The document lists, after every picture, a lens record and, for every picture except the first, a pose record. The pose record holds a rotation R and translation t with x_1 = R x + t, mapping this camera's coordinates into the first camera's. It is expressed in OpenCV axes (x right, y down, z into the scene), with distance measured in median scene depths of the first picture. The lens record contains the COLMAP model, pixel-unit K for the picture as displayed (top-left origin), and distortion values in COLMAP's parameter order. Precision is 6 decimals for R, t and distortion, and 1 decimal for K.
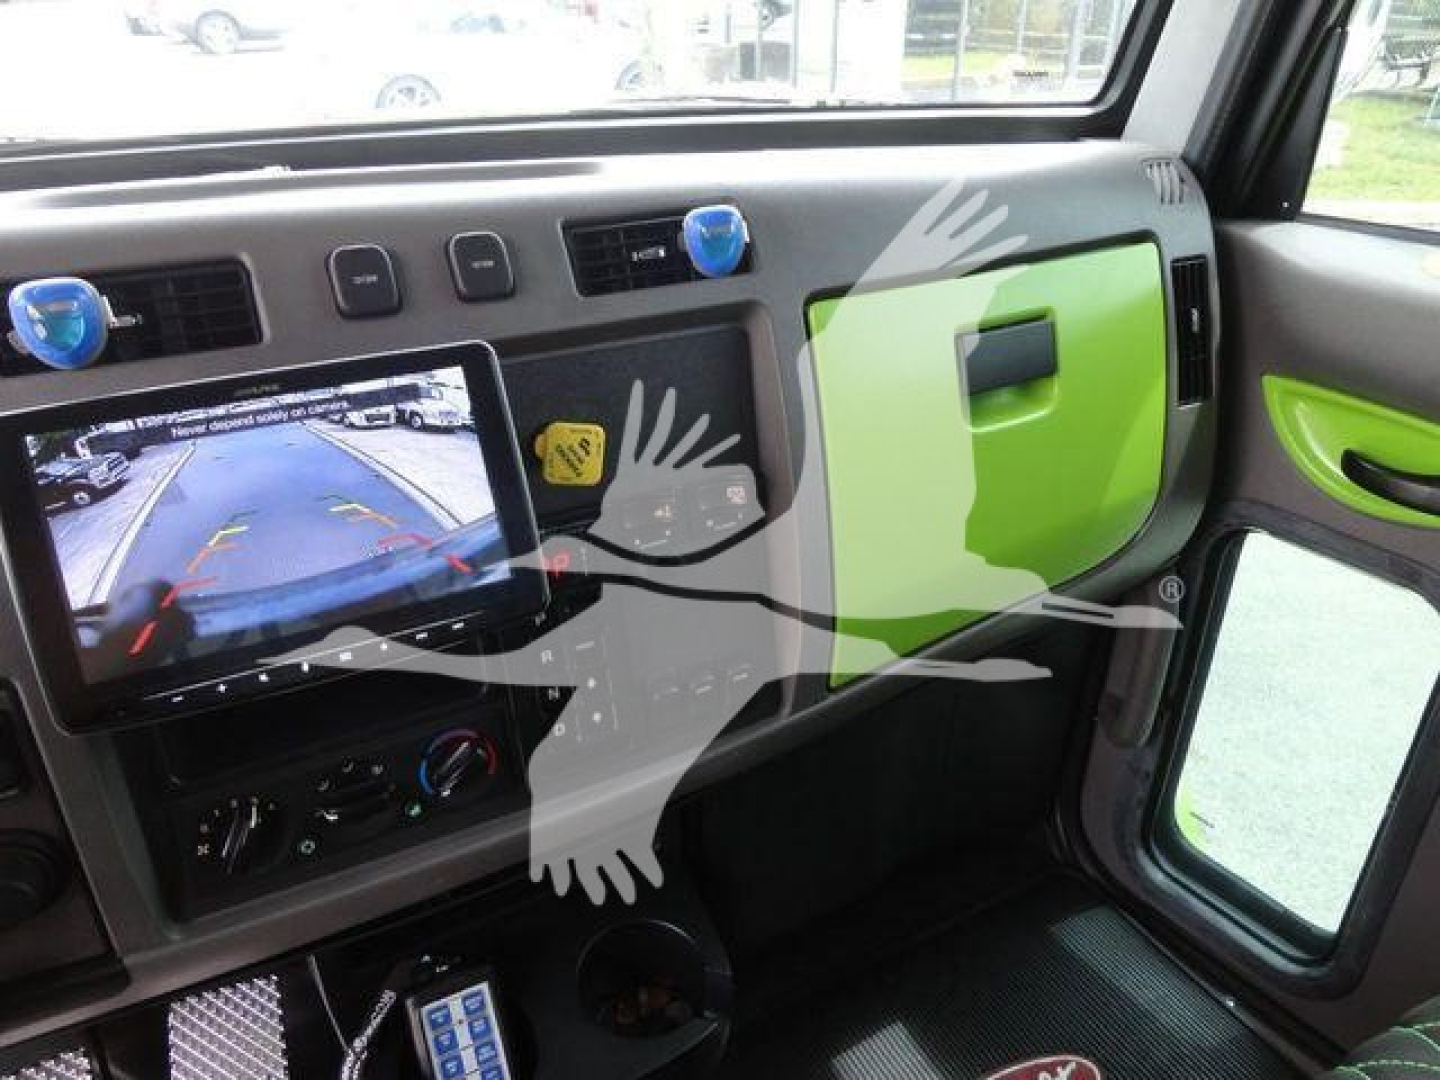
lens RADIAL K [[1047.3, 0, 716.0], [0, 1047.3, 549.9], [0, 0, 1]] dist [-0.008725, 0.002808]
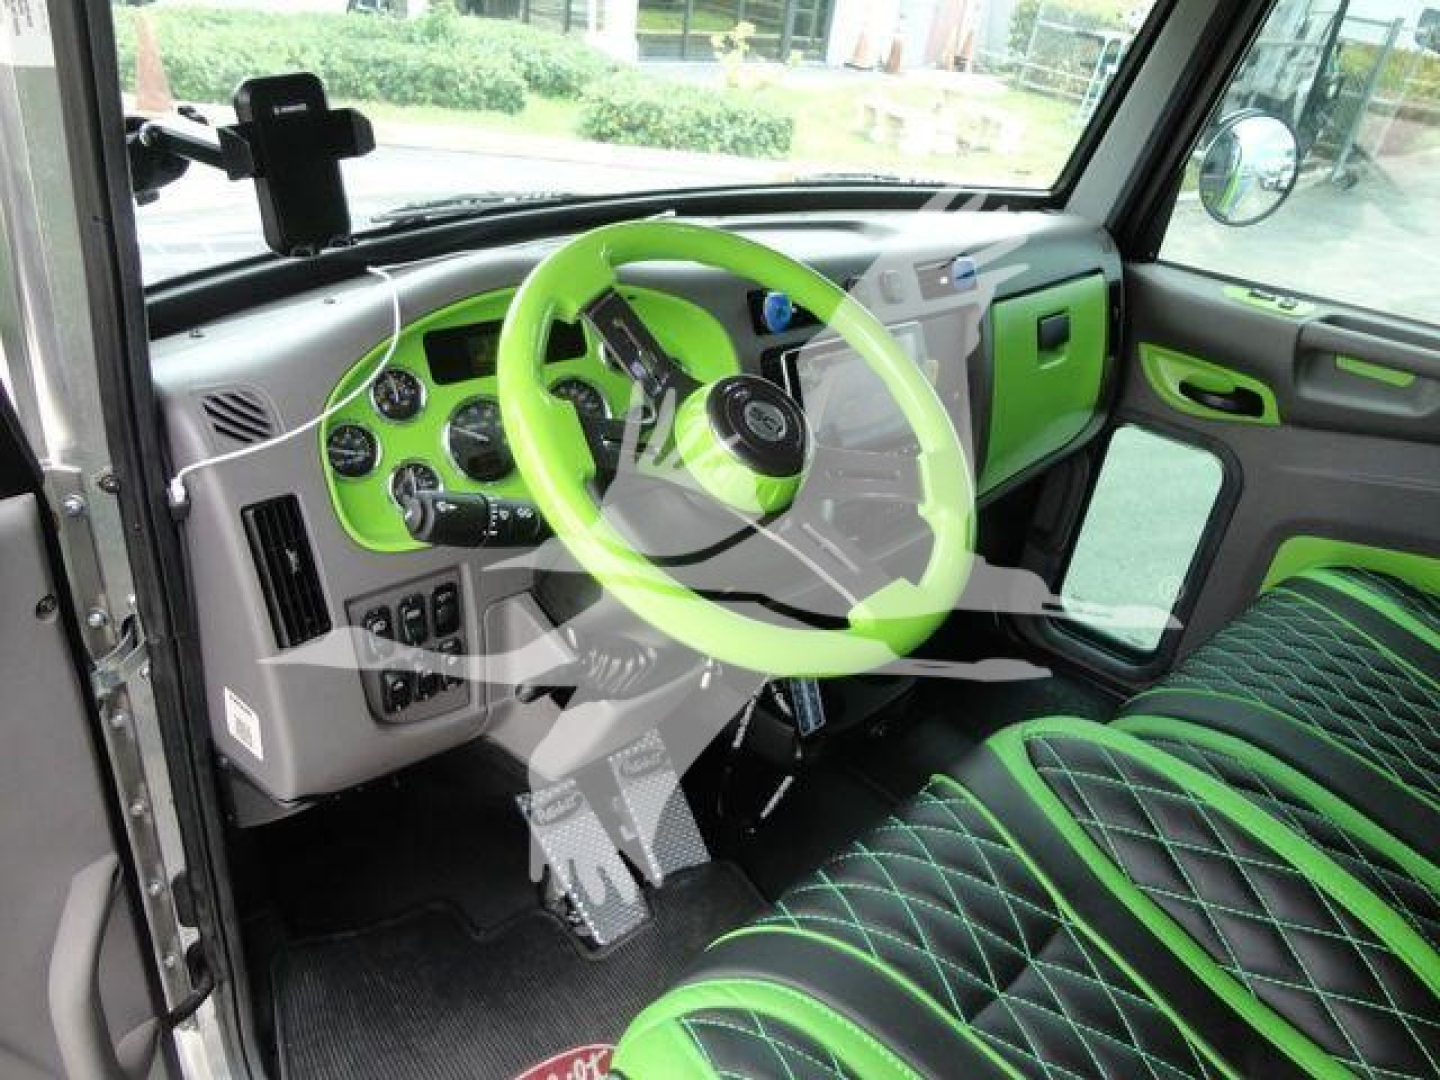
lens RADIAL K [[1047.3, 0, 720.1], [0, 1047.3, 535.5], [0, 0, 1]] dist [-0.008725, 0.002808]
pose [[0.959760, -0.022607, 0.279910, -0.773714], [0.011204, 0.999043, 0.042271, 0.096893], [-0.280597, -0.037434, 0.959095, -0.646681]]
